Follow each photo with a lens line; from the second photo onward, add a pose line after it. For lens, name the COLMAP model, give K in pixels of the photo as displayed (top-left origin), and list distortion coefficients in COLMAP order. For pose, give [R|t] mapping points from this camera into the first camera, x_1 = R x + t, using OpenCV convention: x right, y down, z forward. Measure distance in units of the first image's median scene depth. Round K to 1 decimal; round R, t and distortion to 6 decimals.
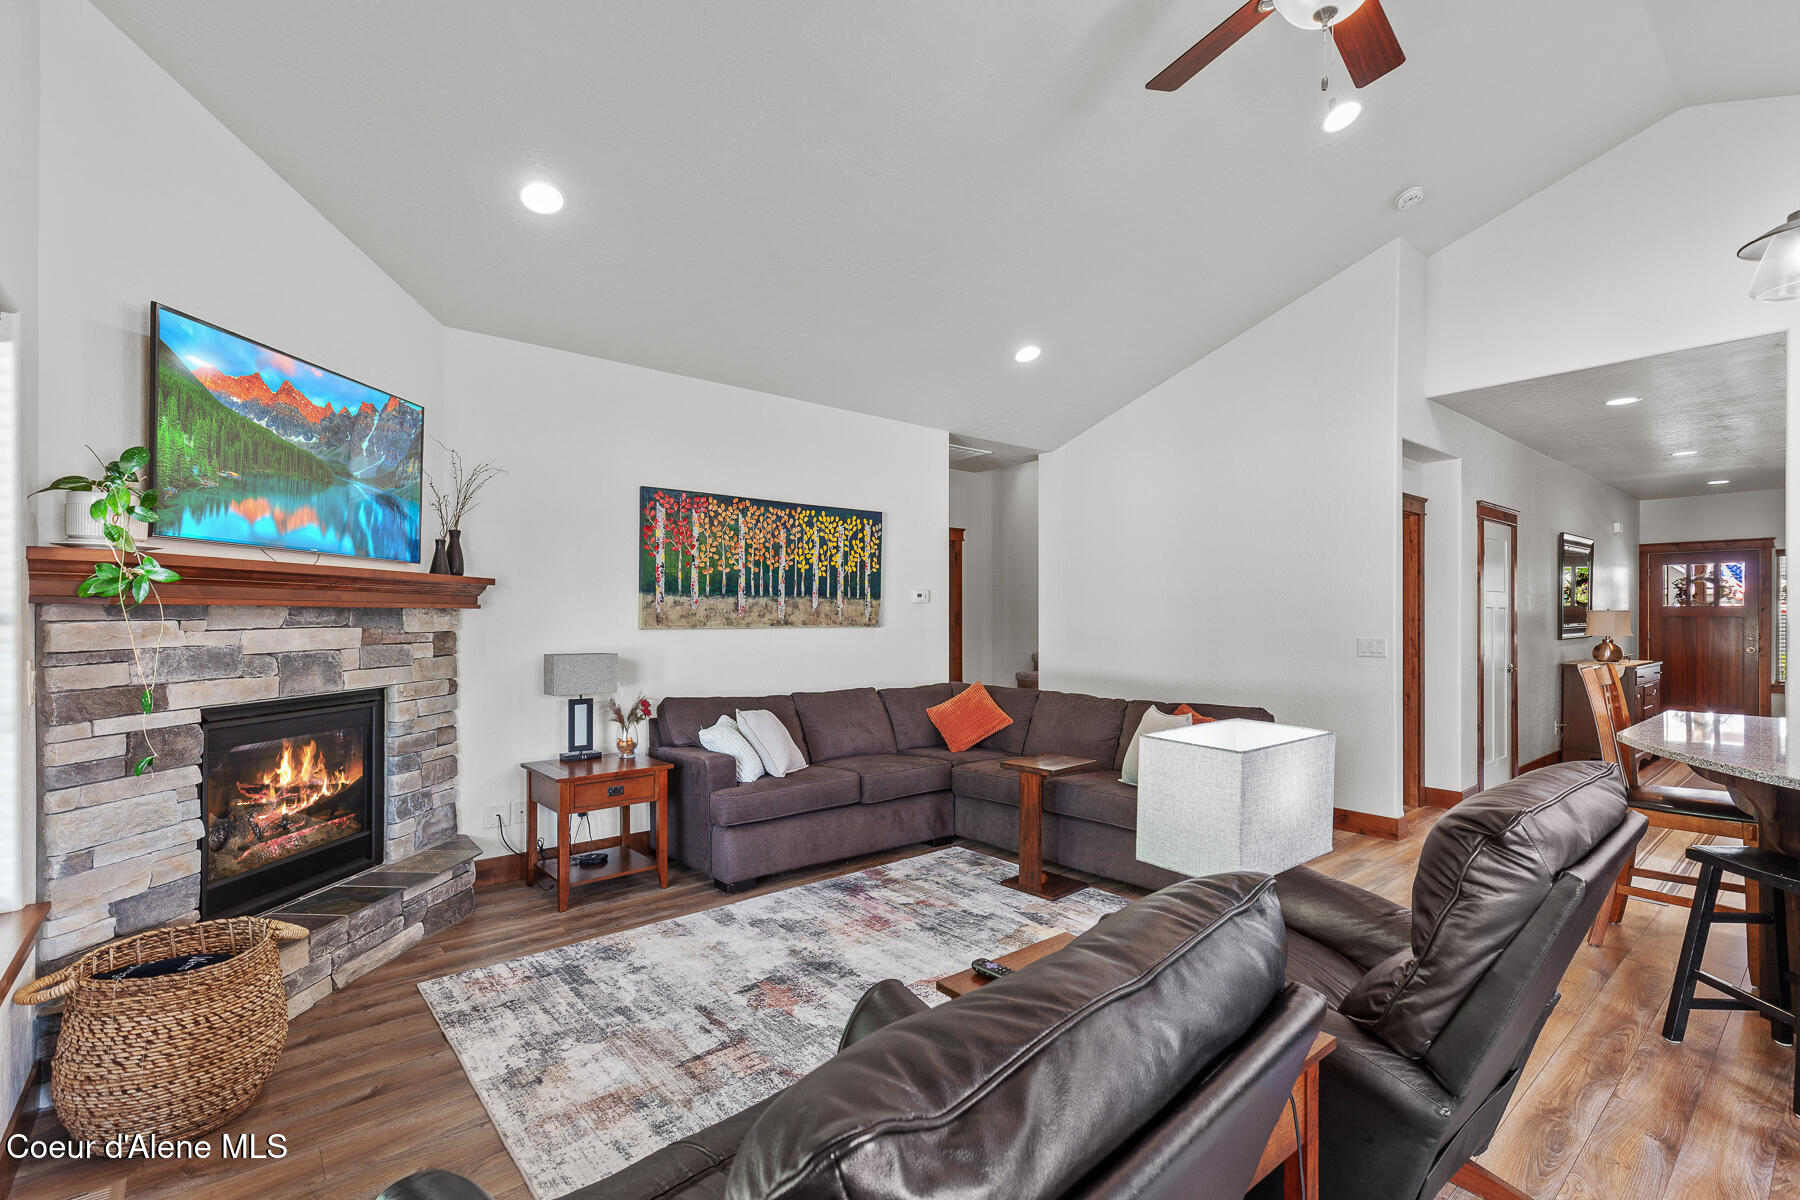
lens RADIAL K [[818.3, 0, 911.0], [0, 818.3, 604.3], [0, 0, 1]] dist [0.020157, 0.000361]
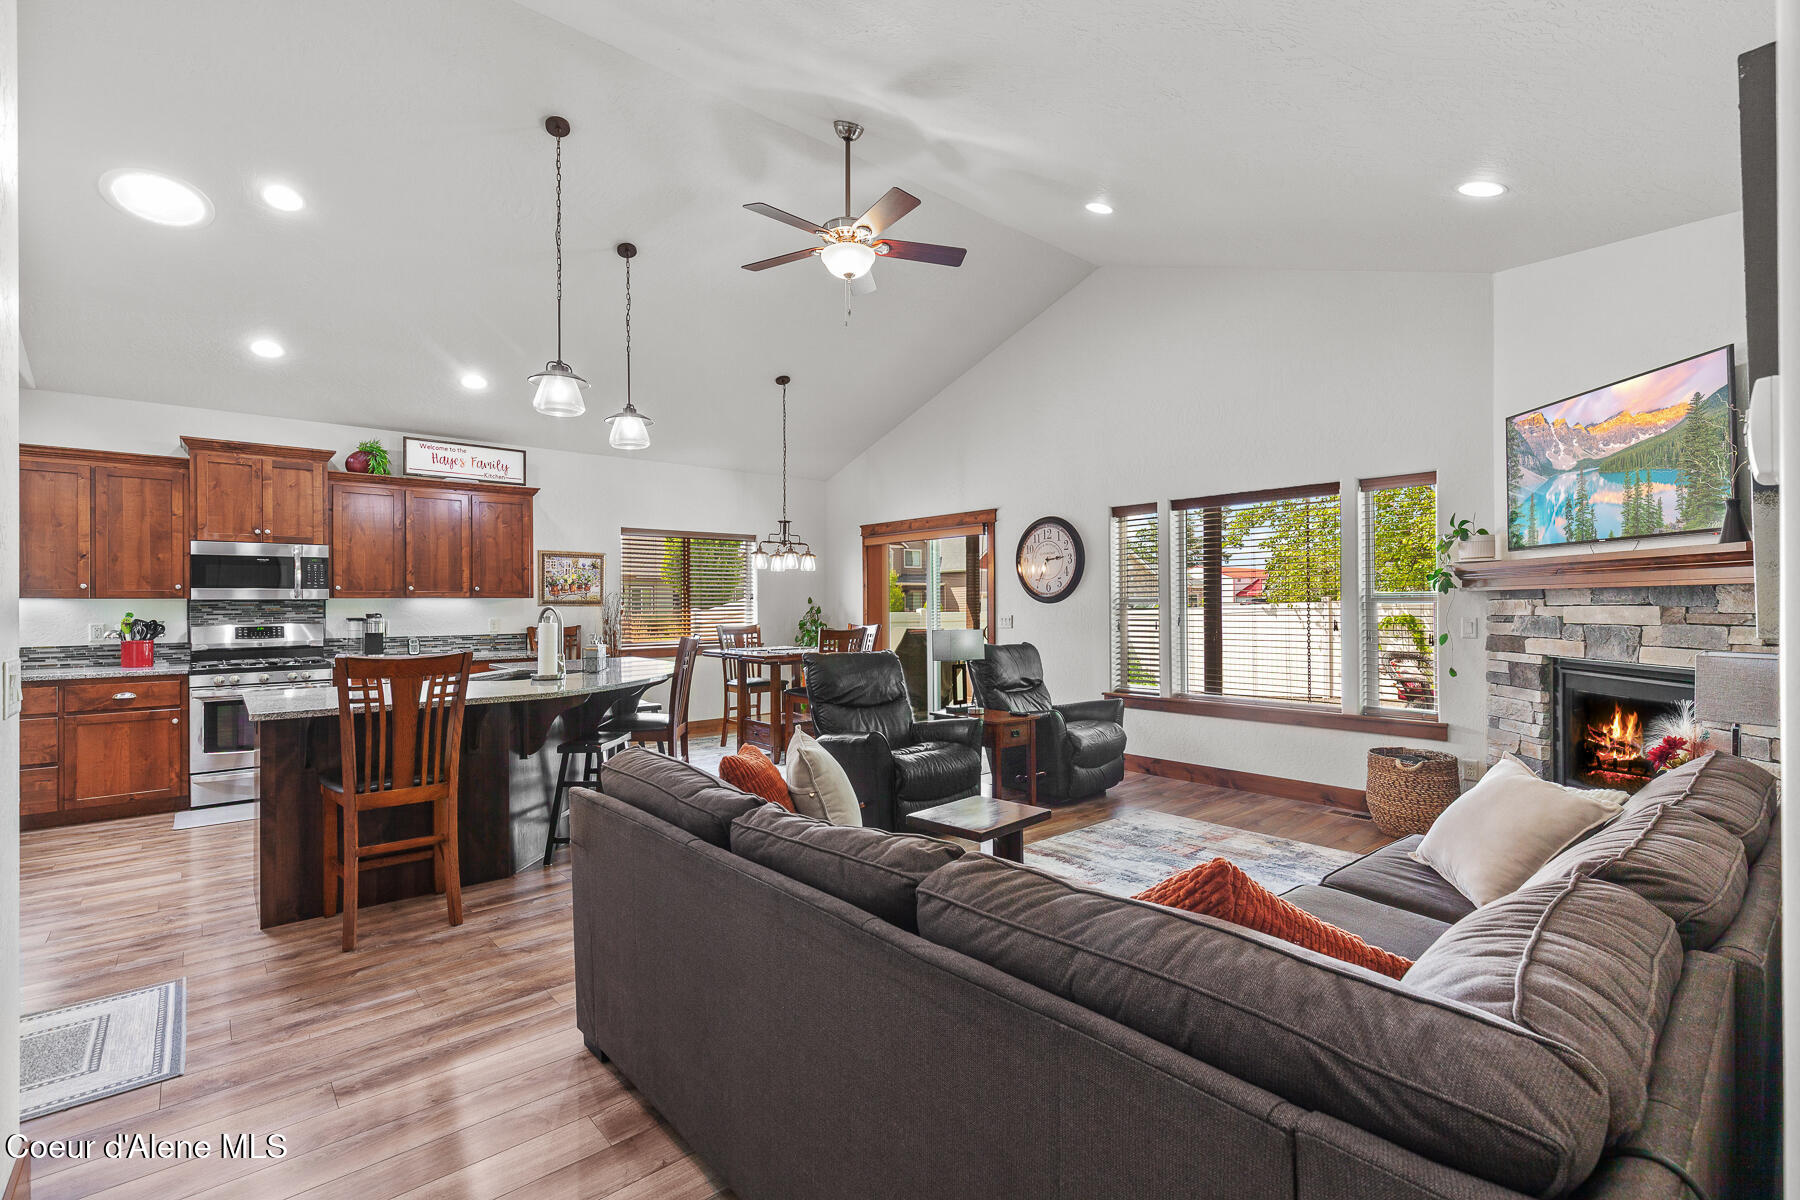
lens RADIAL K [[814.1, 0, 911.5], [0, 814.1, 598.9], [0, 0, 1]] dist [0.006195, -0.001102]
pose [[-0.999856, 0.001025, -0.016935, 0.200492], [0.001373, 0.999787, -0.020570, 0.027846], [0.016910, -0.020591, -0.999645, 1.437502]]
